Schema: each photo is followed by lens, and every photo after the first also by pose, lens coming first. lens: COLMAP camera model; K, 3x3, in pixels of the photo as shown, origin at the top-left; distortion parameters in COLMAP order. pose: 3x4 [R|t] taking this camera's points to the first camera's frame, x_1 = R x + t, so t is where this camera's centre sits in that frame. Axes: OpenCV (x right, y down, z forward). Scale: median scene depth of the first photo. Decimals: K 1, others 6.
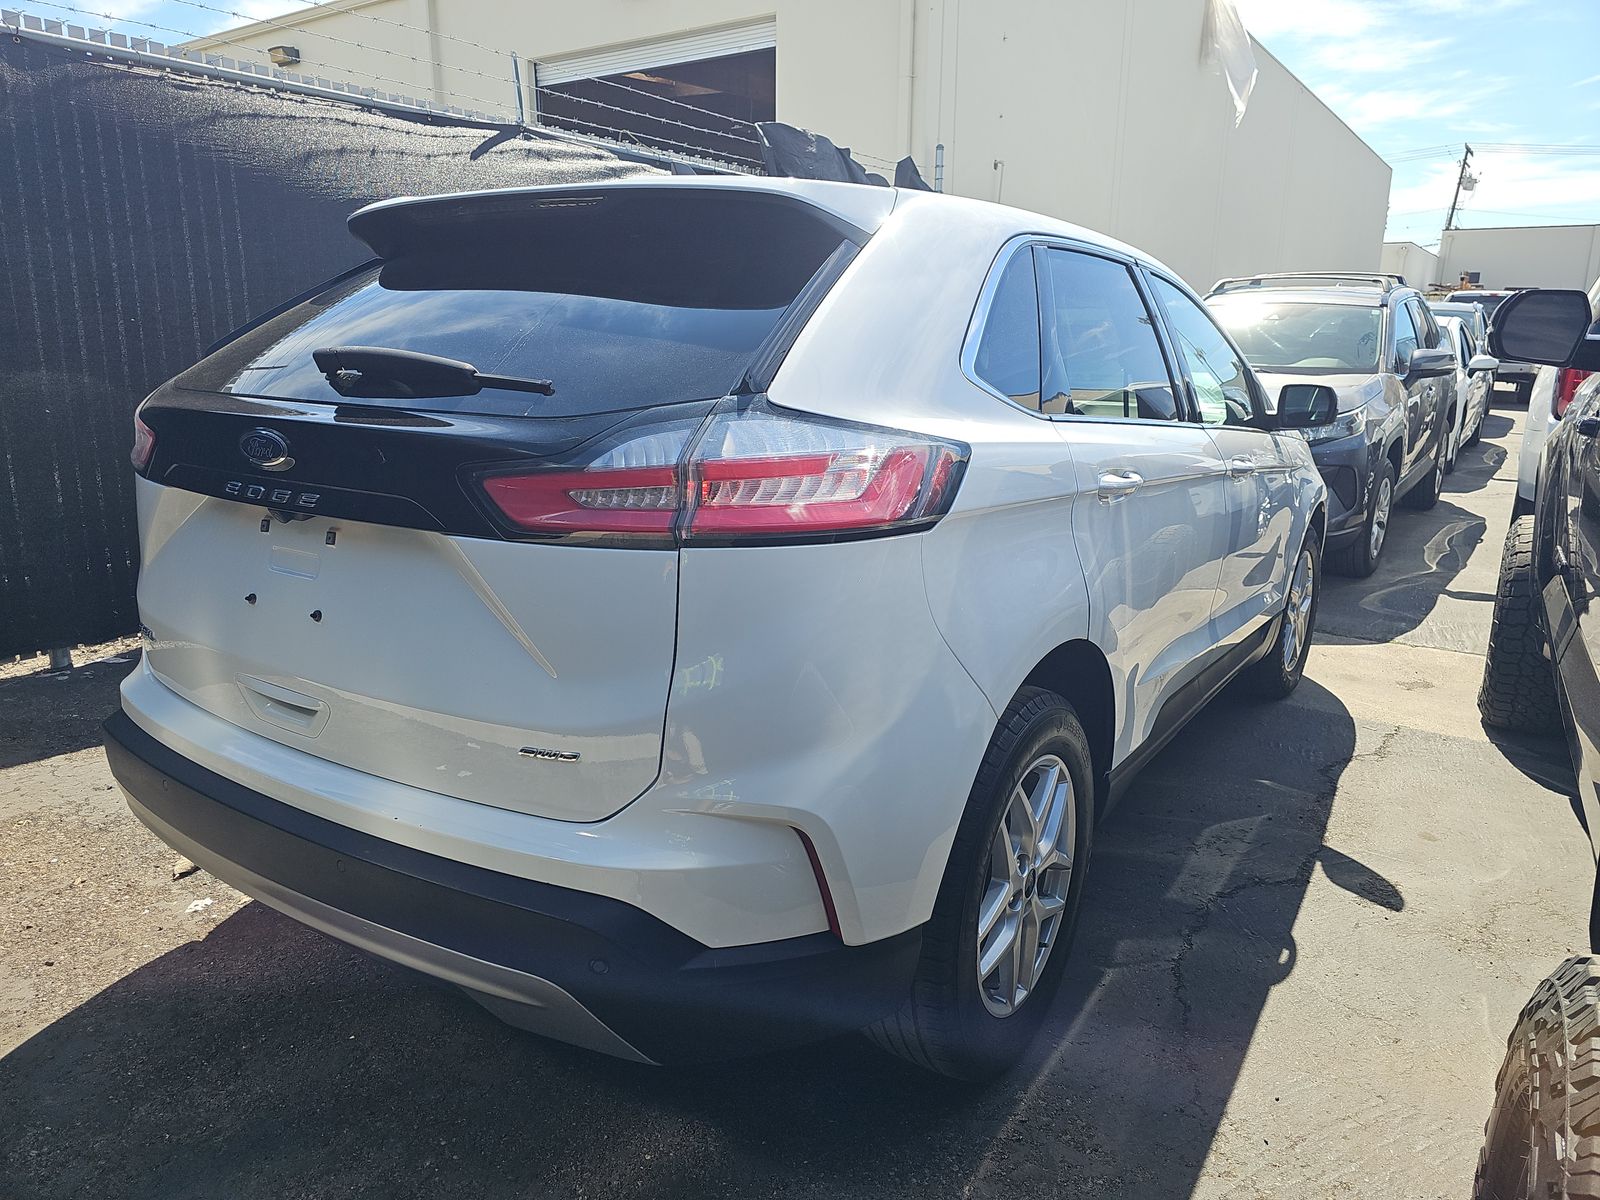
lens RADIAL K [[1064.5, 0, 805.7], [0, 1064.5, 593.6], [0, 0, 1]] dist [0.069944, -0.078994]
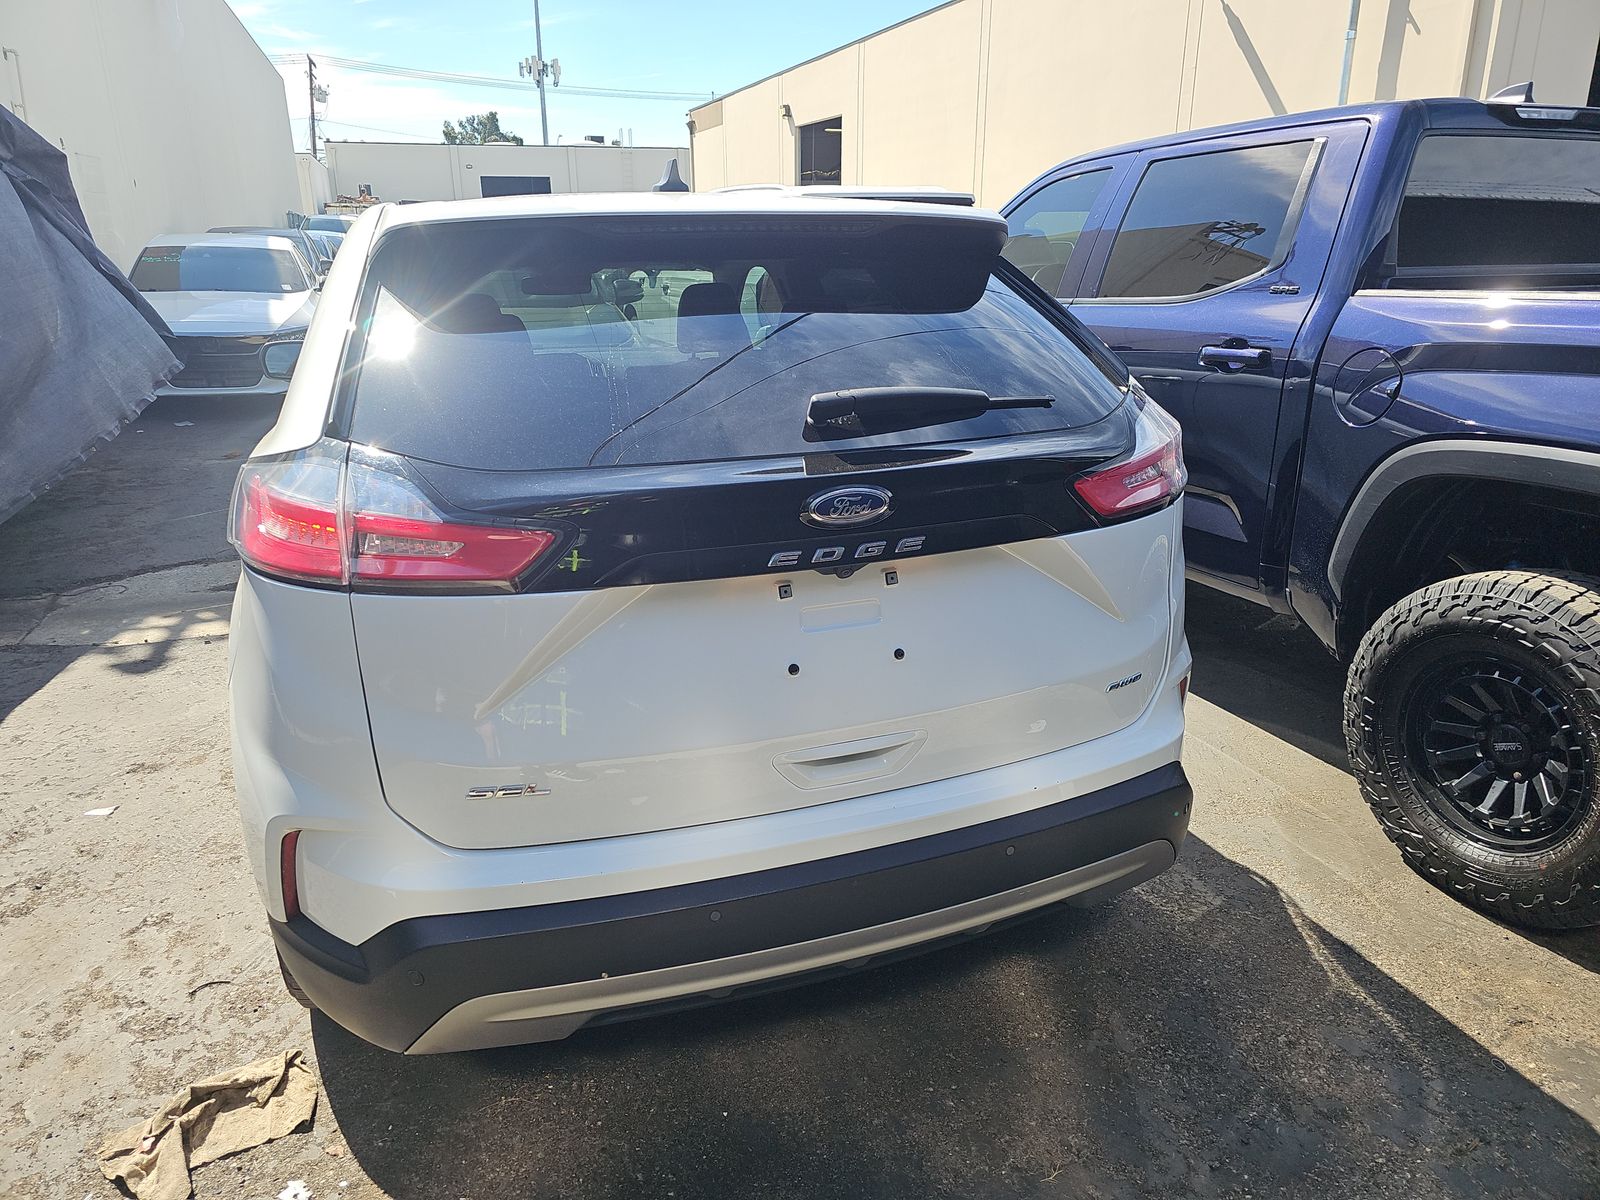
lens RADIAL K [[1073.8, 0, 797.8], [0, 1073.8, 588.7], [0, 0, 1]] dist [0.006298, 0.000104]
pose [[0.591019, -0.269334, 0.760366, -1.240587], [0.209686, 0.961505, 0.177595, -0.236144], [-0.778928, 0.054476, 0.624743, 0.423474]]
